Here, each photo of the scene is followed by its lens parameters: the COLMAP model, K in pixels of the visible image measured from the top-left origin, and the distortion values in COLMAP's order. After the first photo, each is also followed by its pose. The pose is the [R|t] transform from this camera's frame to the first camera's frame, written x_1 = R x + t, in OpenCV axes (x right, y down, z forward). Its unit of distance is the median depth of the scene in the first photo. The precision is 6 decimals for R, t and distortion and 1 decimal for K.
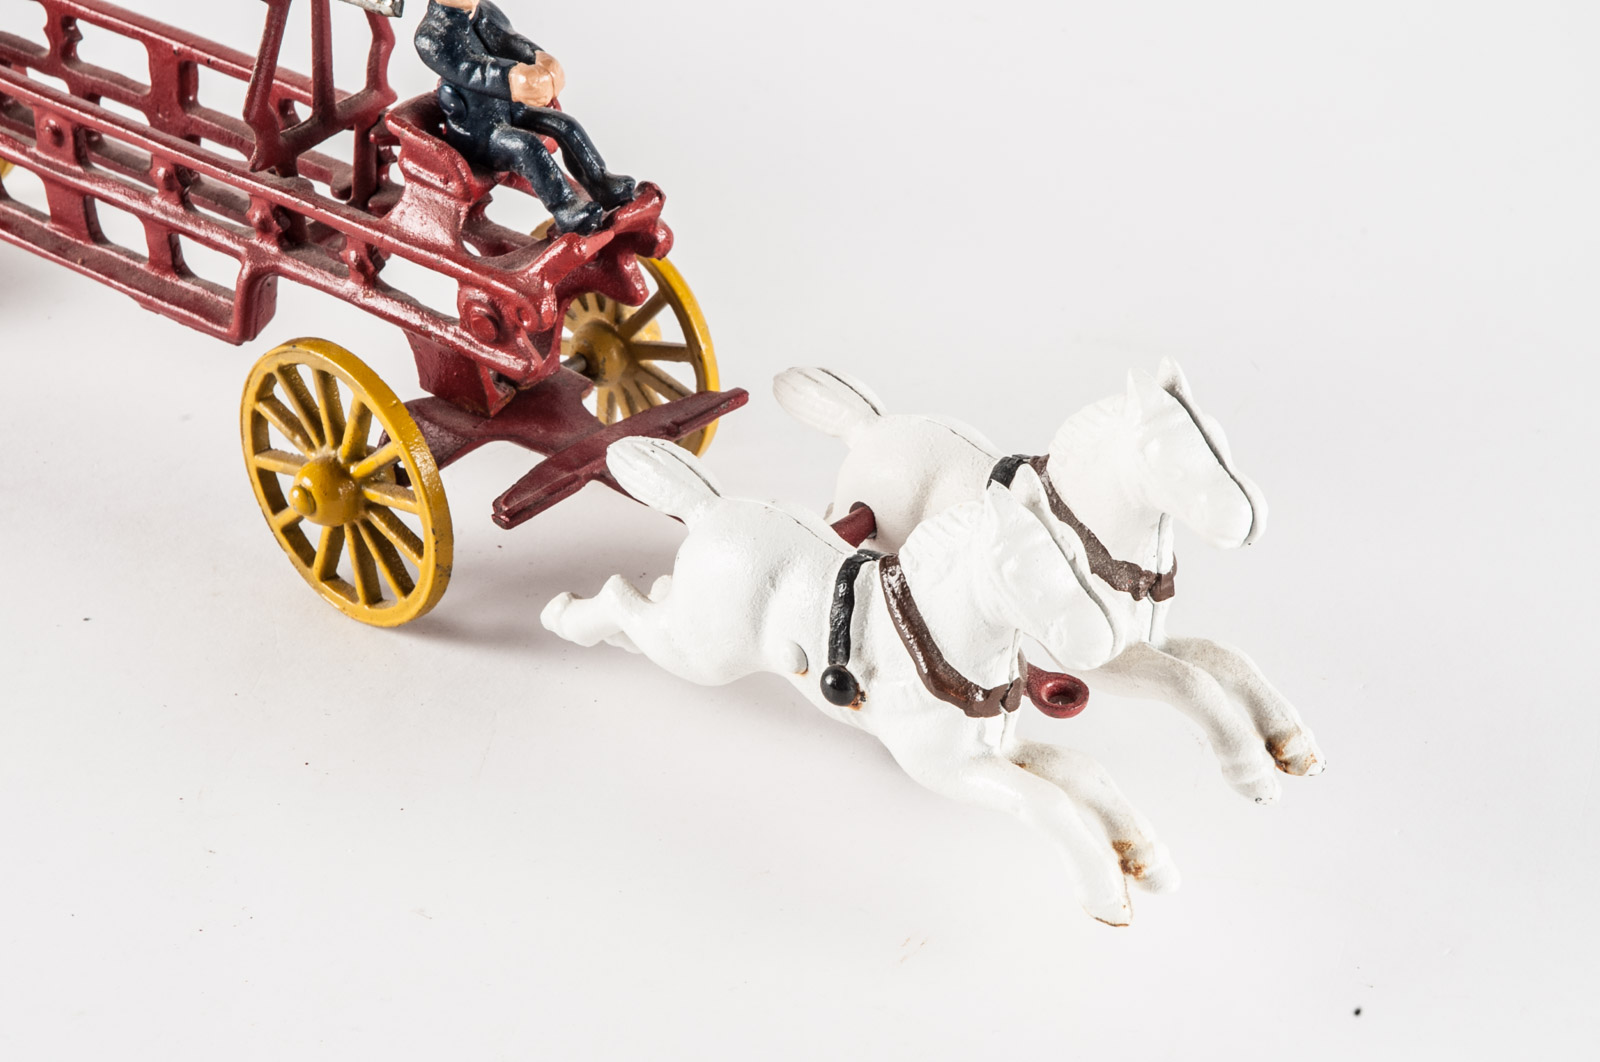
lens RADIAL K [[3819.2, 0, 800.0], [0, 3819.2, 531.0], [0, 0, 1]] dist [0.021532, -0.133823]
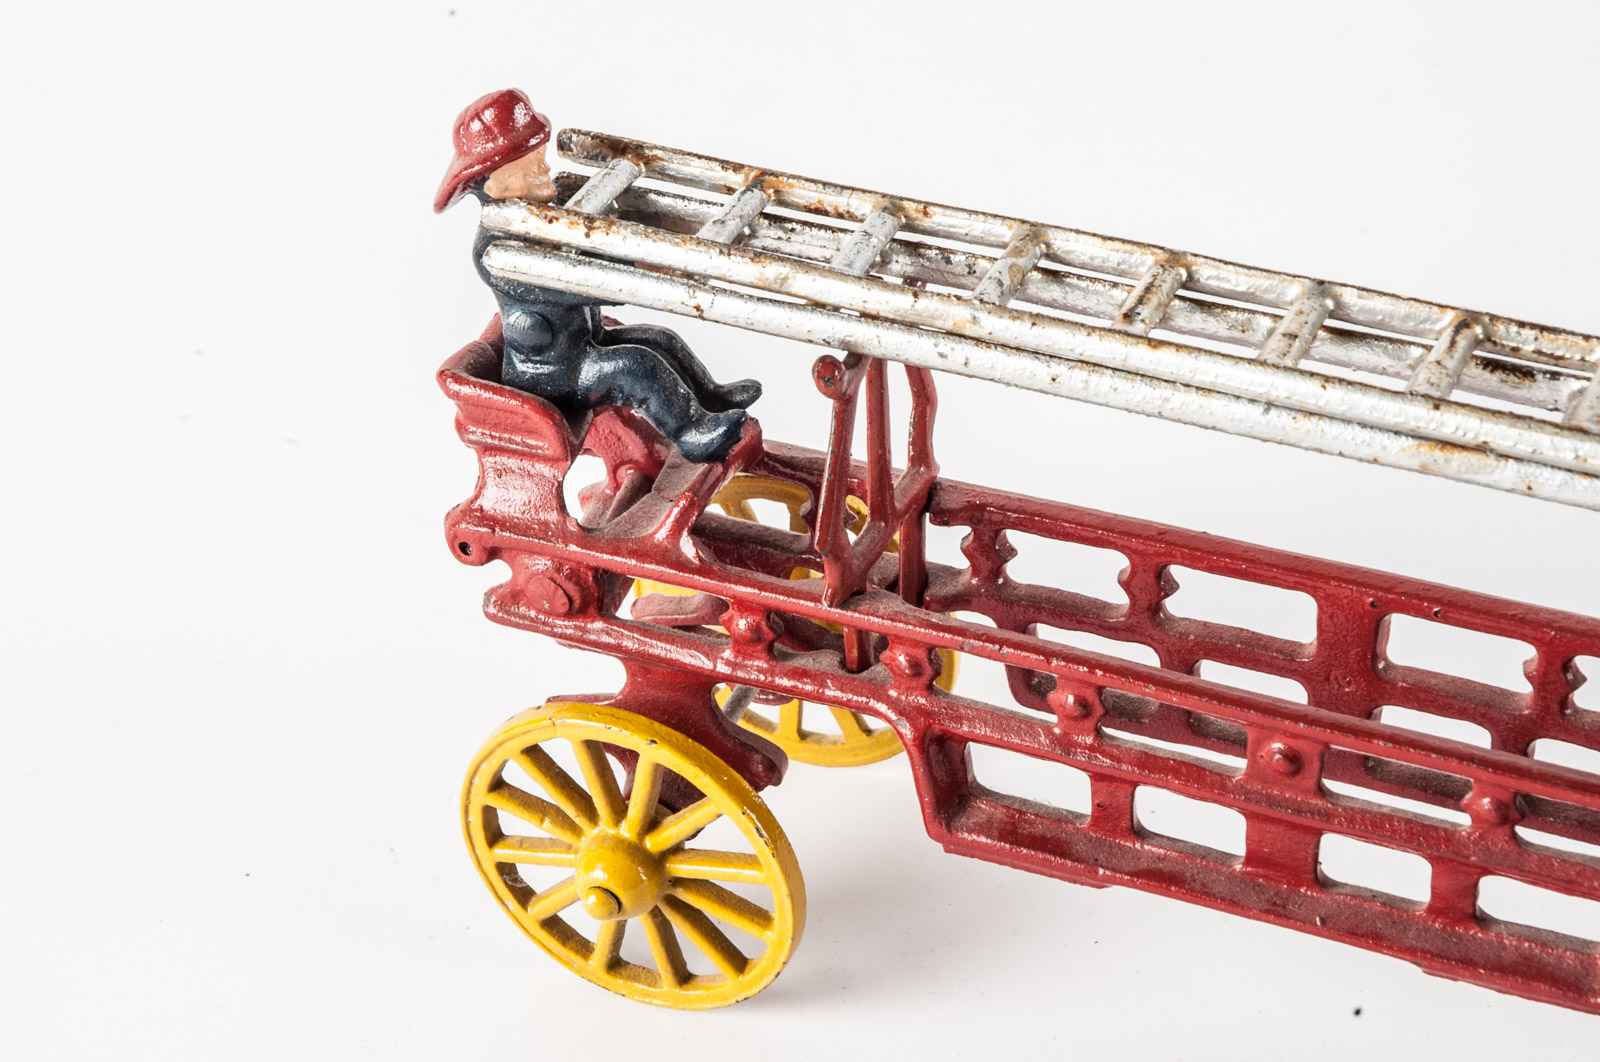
lens RADIAL K [[3819.2, 0, 800.0], [0, 3819.2, 531.0], [0, 0, 1]] dist [0.021532, -0.133823]
pose [[0.968998, -0.166898, 0.182177, -0.445908], [0.160213, 0.985768, 0.050921, -0.216795], [-0.188083, -0.020155, 0.981946, 0.355780]]
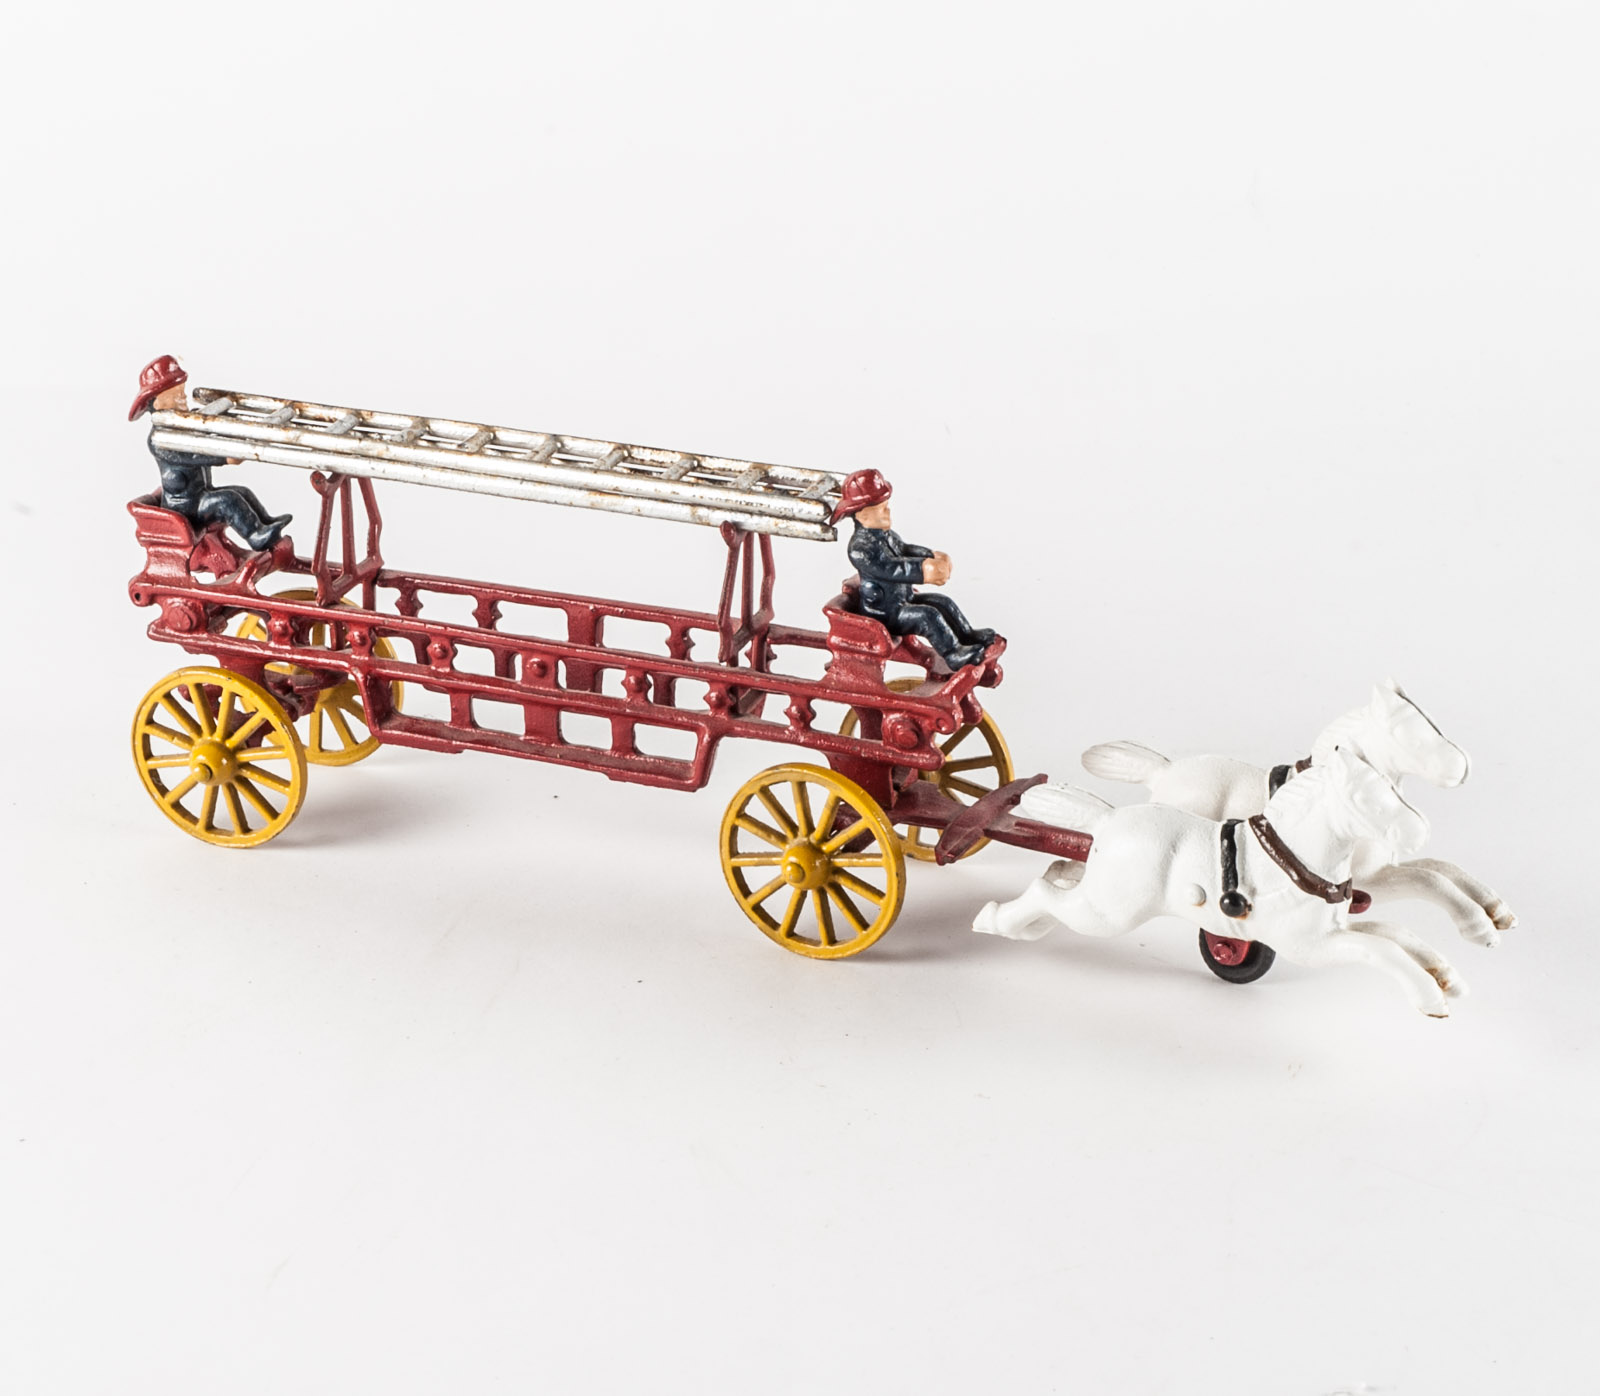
lens RADIAL K [[4312.7, 0, 800.0], [0, 4312.7, 698.0], [0, 0, 1]] dist [0.103283, -0.541116]
pose [[0.959475, -0.108145, 0.260215, -0.580057], [0.153875, 0.974669, -0.162305, 0.206592], [-0.236071, 0.195768, 0.951812, -0.632558]]
